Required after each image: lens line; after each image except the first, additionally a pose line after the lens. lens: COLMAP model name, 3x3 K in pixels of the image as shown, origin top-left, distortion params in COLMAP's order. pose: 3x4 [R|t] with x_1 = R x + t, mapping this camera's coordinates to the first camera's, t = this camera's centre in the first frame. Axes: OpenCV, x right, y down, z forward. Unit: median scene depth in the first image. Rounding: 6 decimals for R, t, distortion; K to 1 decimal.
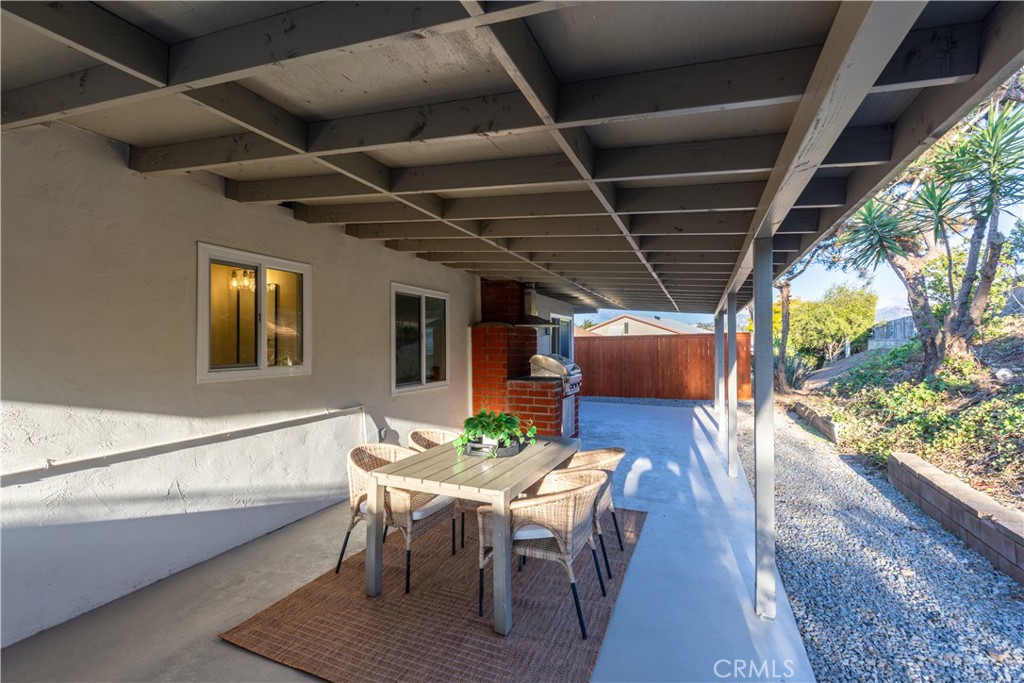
lens RADIAL K [[457.5, 0, 509.2], [0, 457.5, 339.6], [0, 0, 1]] dist [0.004039, -0.001353]
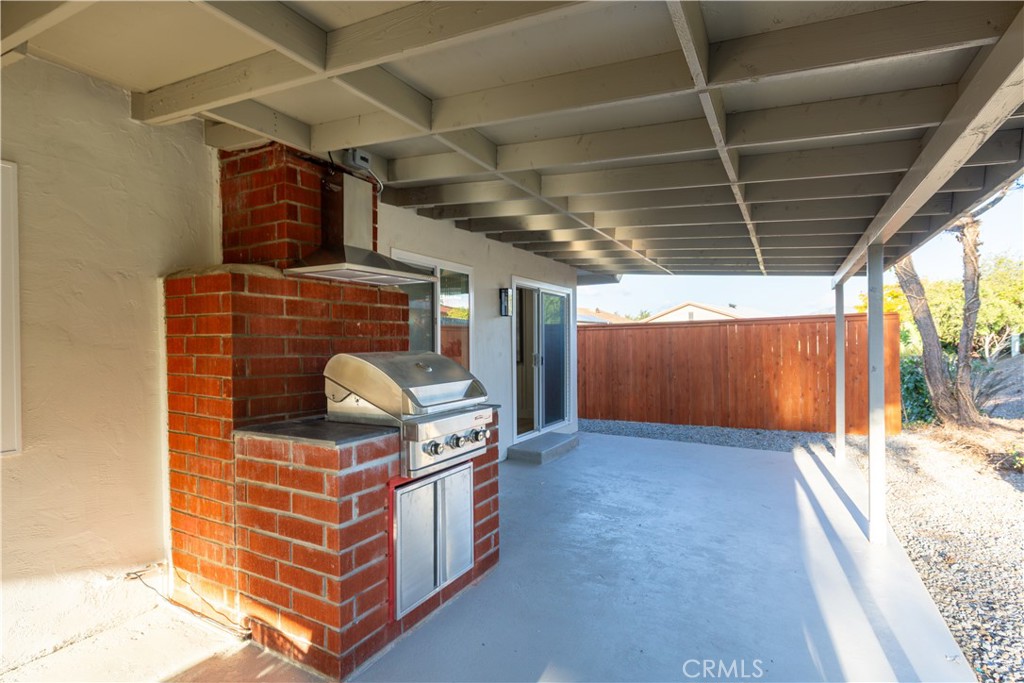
lens RADIAL K [[510.1, 0, 509.4], [0, 510.1, 347.8], [0, 0, 1]] dist [0.001090, -0.000575]
pose [[0.994786, -0.004501, -0.101885, 0.120712], [0.006681, 0.999756, 0.021065, 0.011249], [0.101766, -0.021636, 0.994573, 0.336284]]
